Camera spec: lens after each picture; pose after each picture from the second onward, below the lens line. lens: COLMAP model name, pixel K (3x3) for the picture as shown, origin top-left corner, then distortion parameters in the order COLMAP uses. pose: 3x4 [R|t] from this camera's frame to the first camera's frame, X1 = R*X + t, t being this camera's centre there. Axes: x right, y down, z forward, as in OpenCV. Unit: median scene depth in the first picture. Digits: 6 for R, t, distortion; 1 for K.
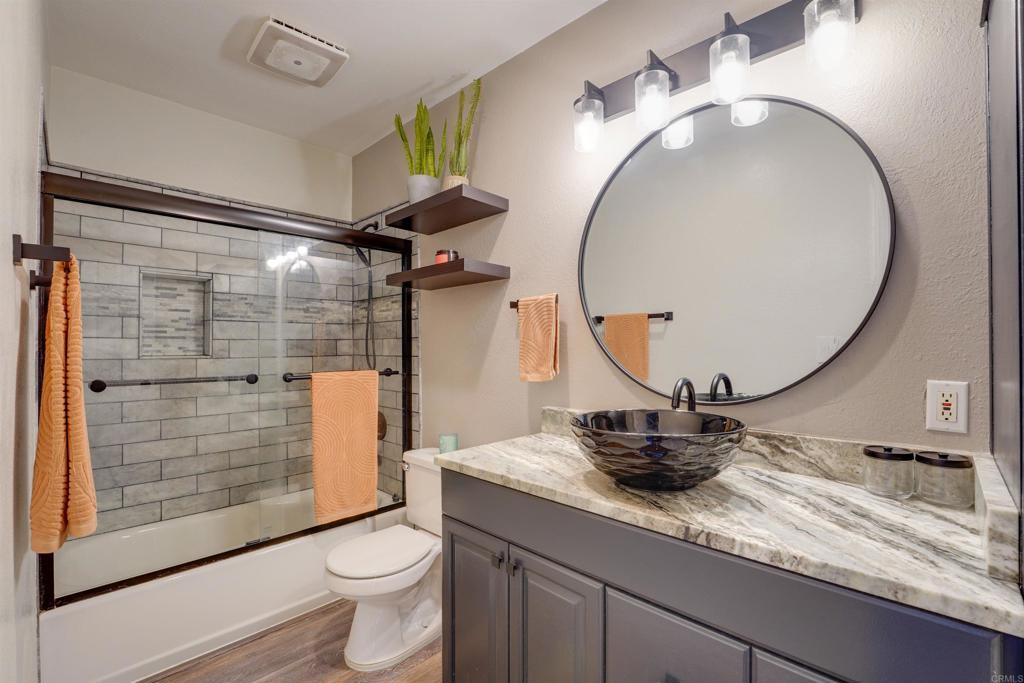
lens RADIAL K [[420.1, 0, 509.1], [0, 420.1, 343.3], [0, 0, 1]] dist [-0.023146, 0.001182]
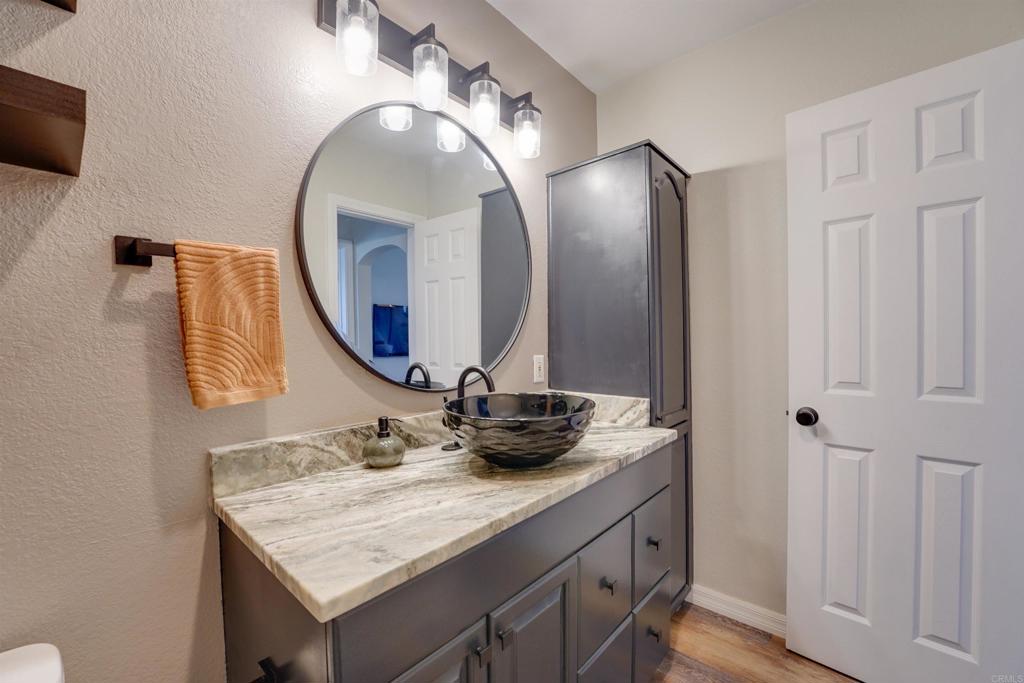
lens RADIAL K [[395.5, 0, 508.7], [0, 395.5, 342.2], [0, 0, 1]] dist [-0.026808, 0.000588]
pose [[-0.007675, -0.010113, 0.999919, -0.653555], [-0.005967, 0.999932, 0.010068, 0.008798], [-0.999953, -0.005889, -0.007735, 0.961742]]
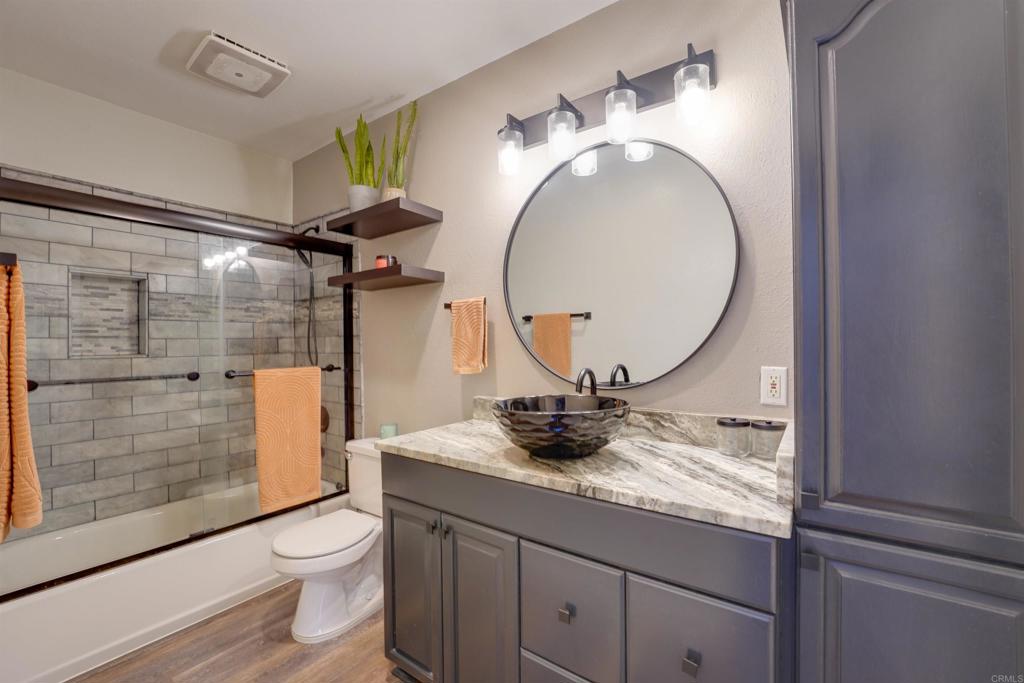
lens RADIAL K [[395.5, 0, 508.7], [0, 395.5, 342.2], [0, 0, 1]] dist [-0.026808, 0.000588]
pose [[0.989376, -0.007349, 0.145196, 0.029628], [0.006582, 0.999962, 0.005764, -0.000541], [-0.145232, -0.004747, 0.989386, -0.106476]]
